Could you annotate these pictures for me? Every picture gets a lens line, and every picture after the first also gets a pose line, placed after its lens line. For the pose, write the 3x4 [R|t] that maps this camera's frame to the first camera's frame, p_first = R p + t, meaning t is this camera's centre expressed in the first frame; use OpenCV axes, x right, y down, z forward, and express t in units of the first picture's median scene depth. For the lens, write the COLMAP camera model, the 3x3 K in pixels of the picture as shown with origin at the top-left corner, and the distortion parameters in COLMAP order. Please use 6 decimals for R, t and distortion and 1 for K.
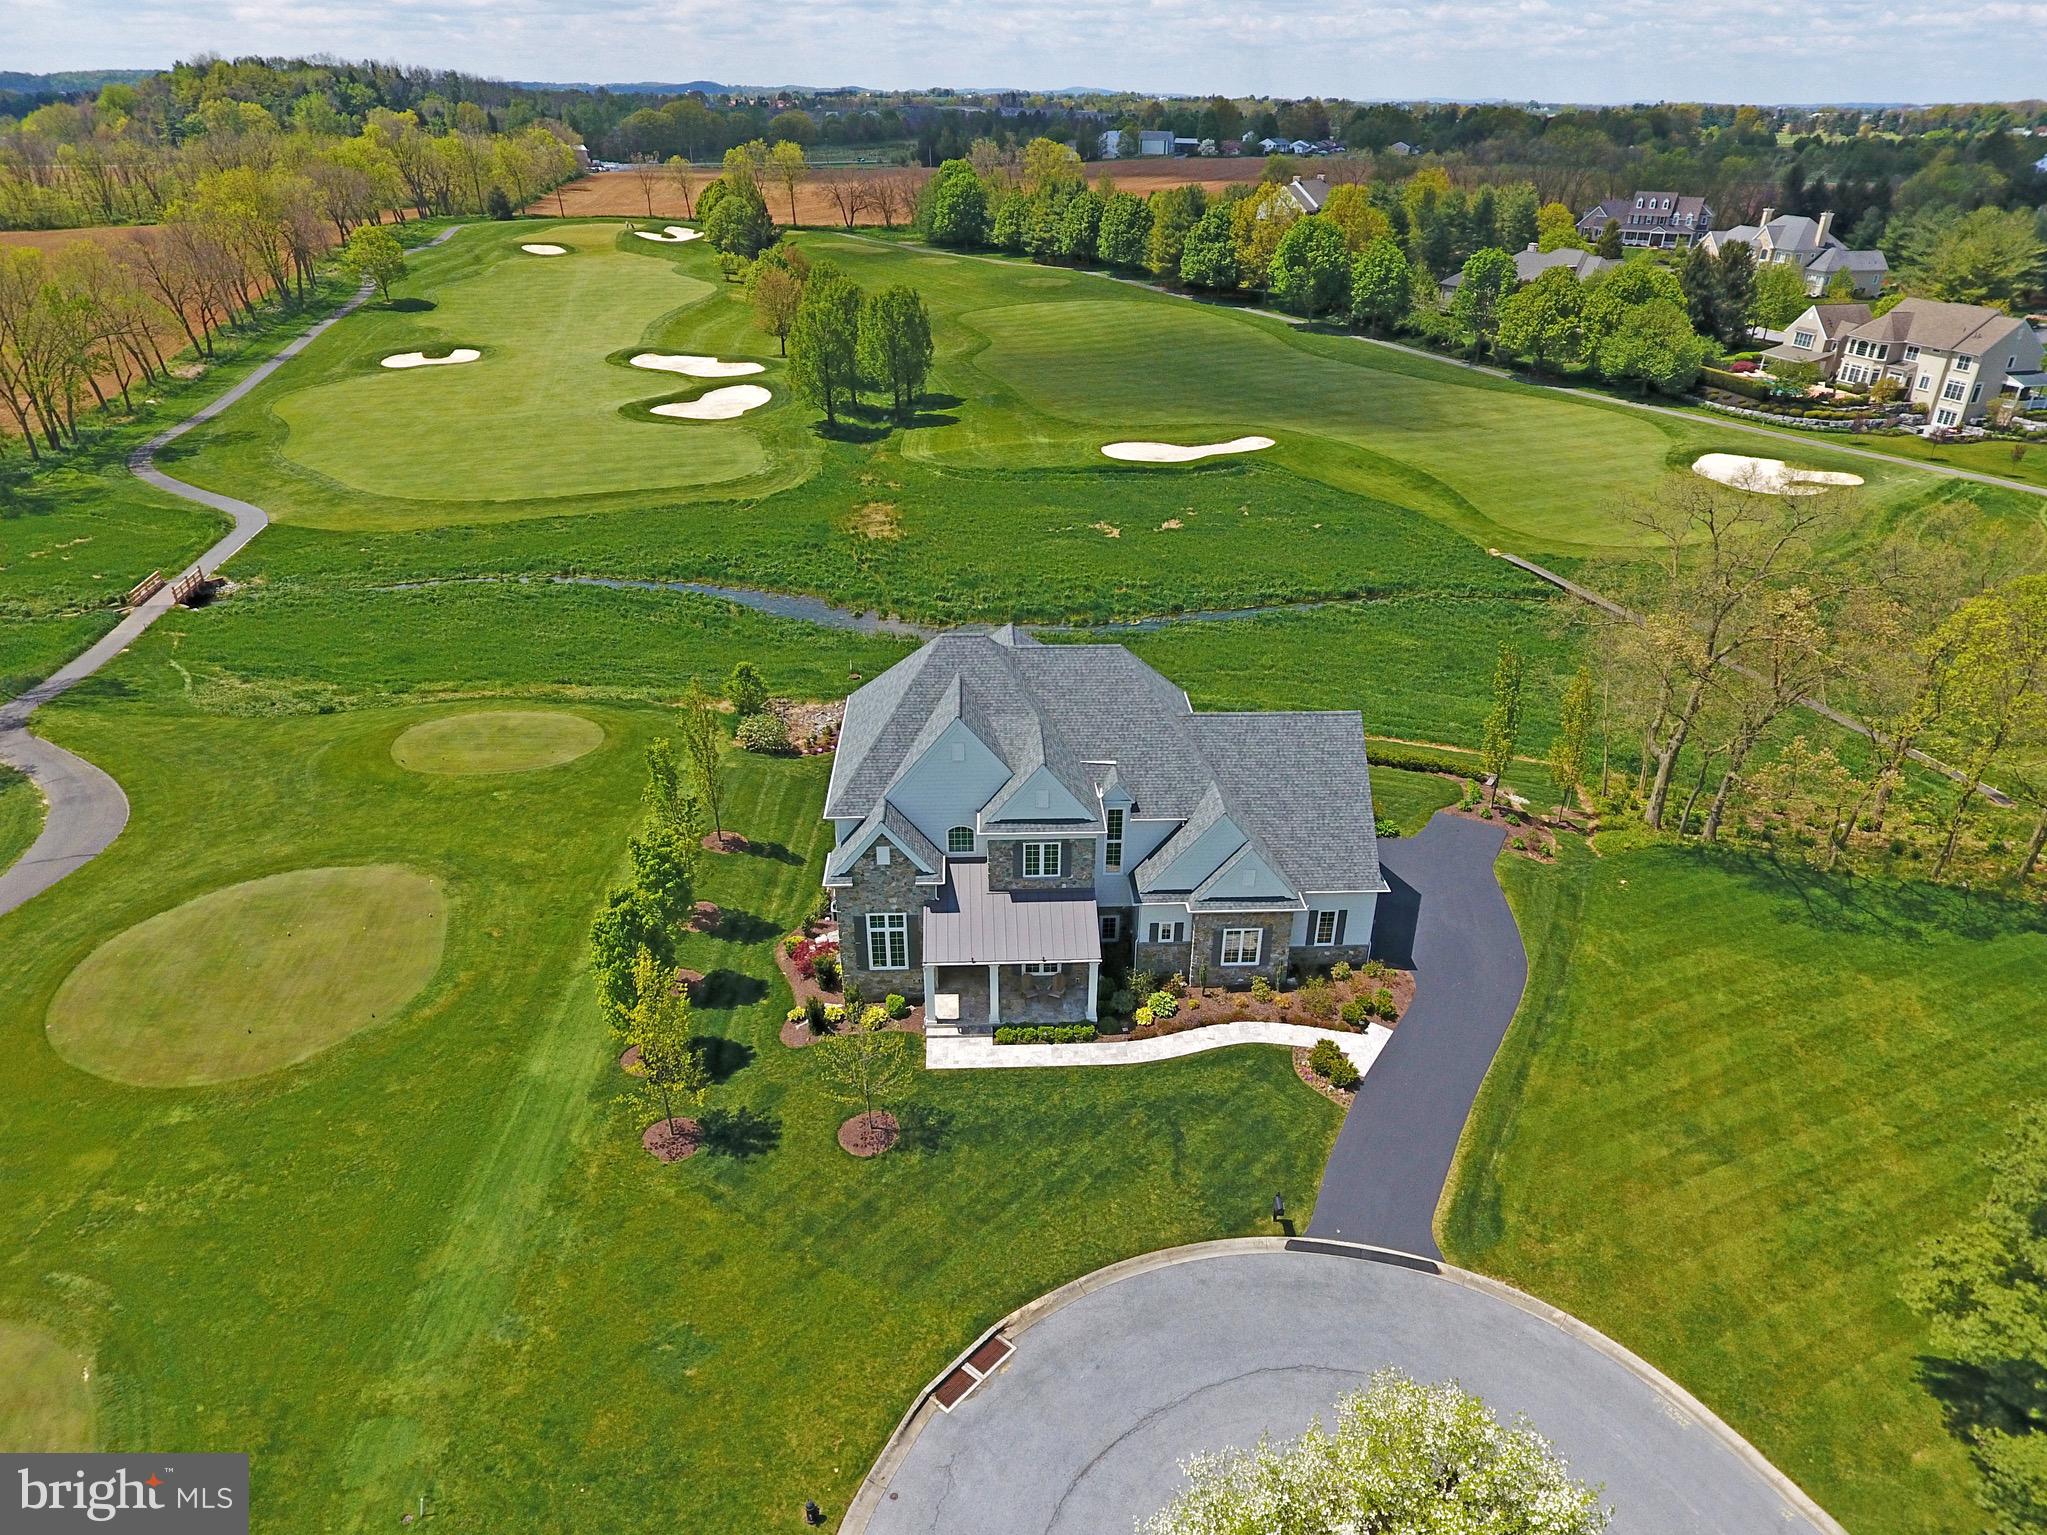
lens RADIAL K [[1247.9, 0, 1037.8], [0, 1247.9, 786.0], [0, 0, 1]] dist [-0.004613, -0.000194]
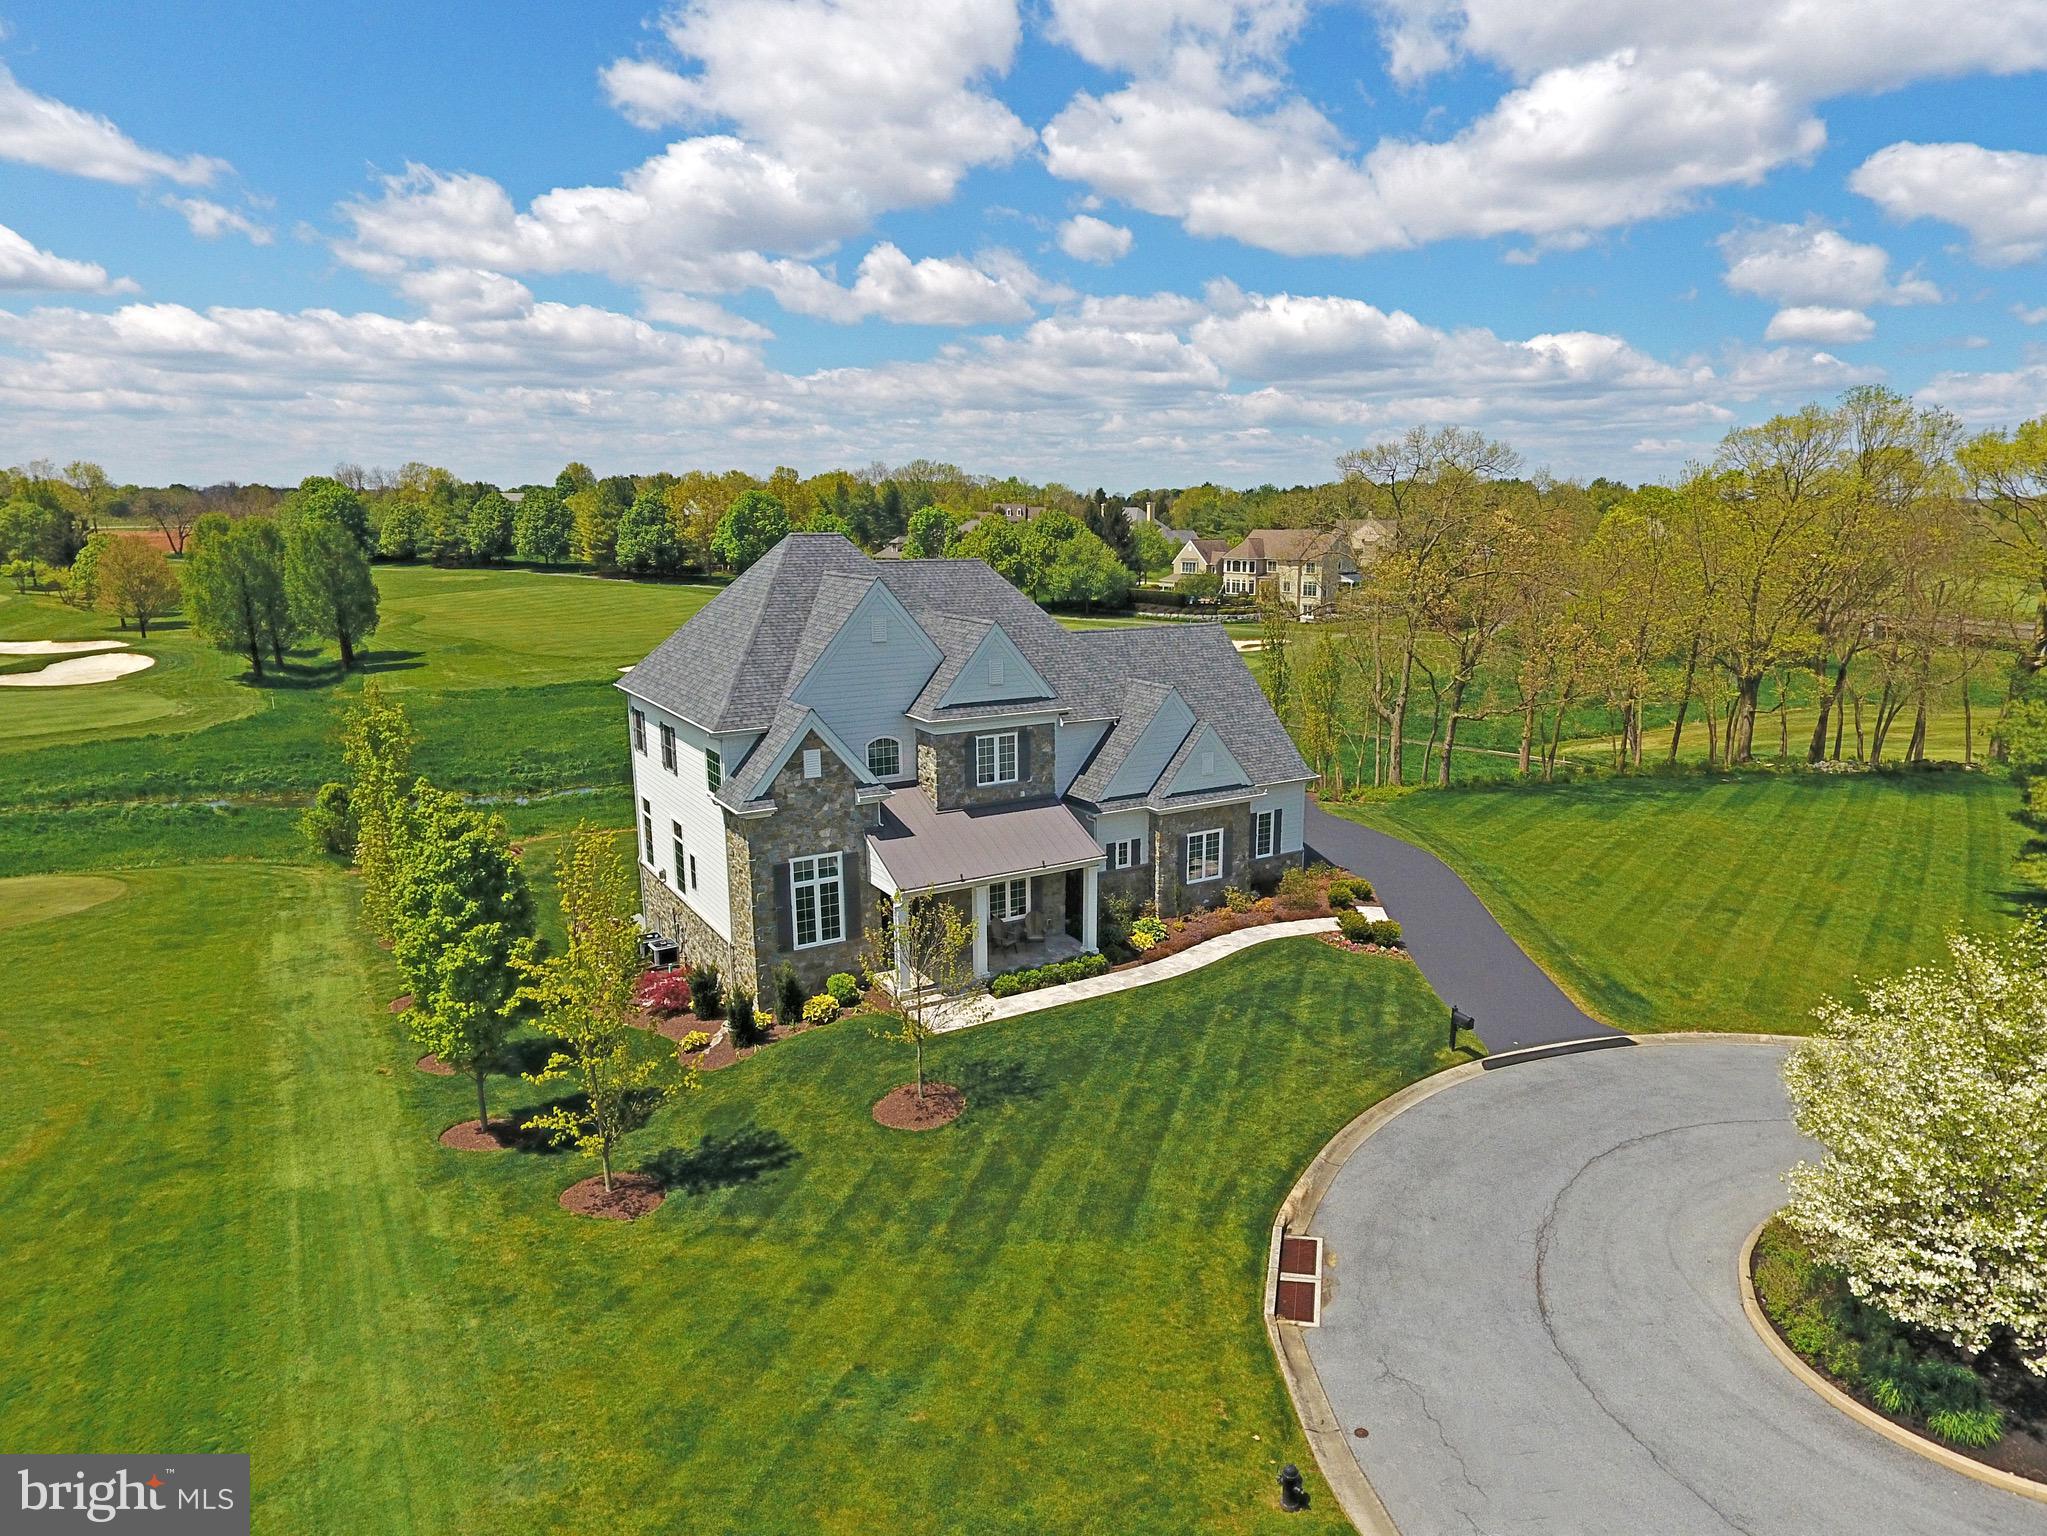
lens RADIAL K [[1238.0, 0, 1077.3], [0, 1238.0, 788.1], [0, 0, 1]] dist [-0.004673, 0.000029]
pose [[0.868542, -0.113482, 0.482448, -0.325726], [0.236352, 0.950453, -0.201934, 0.241383], [-0.435629, 0.289416, 0.852330, 0.306563]]
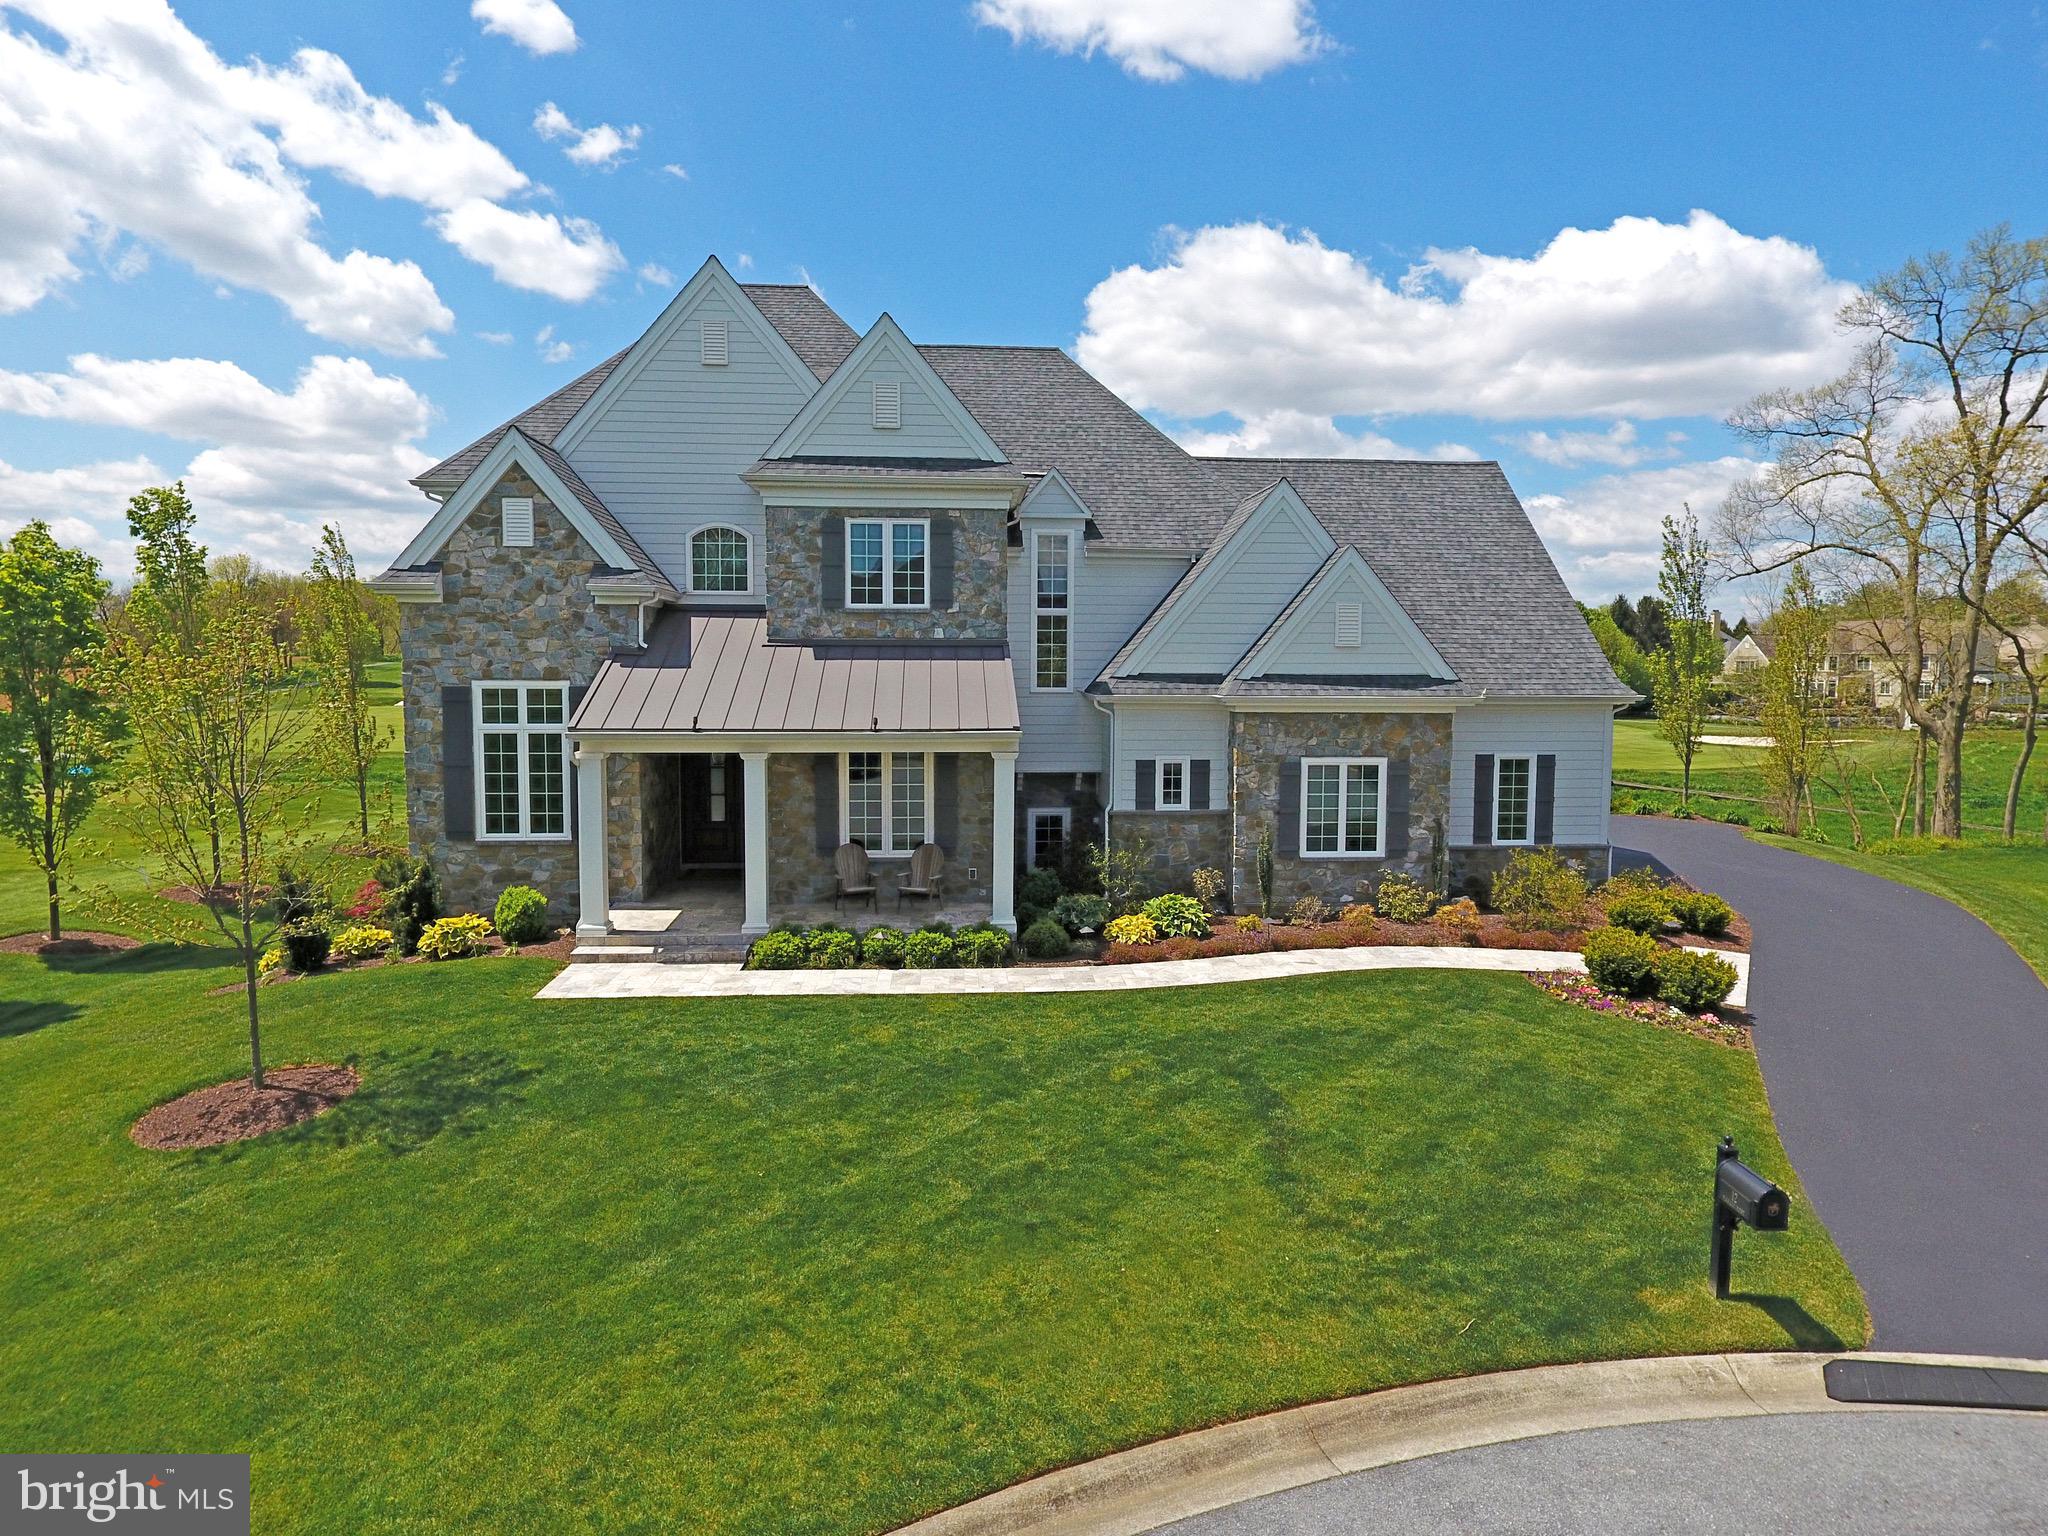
lens RADIAL K [[1177.3, 0, 1034.7], [0, 1177.3, 740.7], [0, 0, 1]] dist [-0.002745, -0.002939]
pose [[0.999616, -0.005012, 0.027246, 0.042948], [0.015662, 0.913480, -0.406582, 0.282675], [-0.022851, 0.406853, 0.913208, 0.624340]]
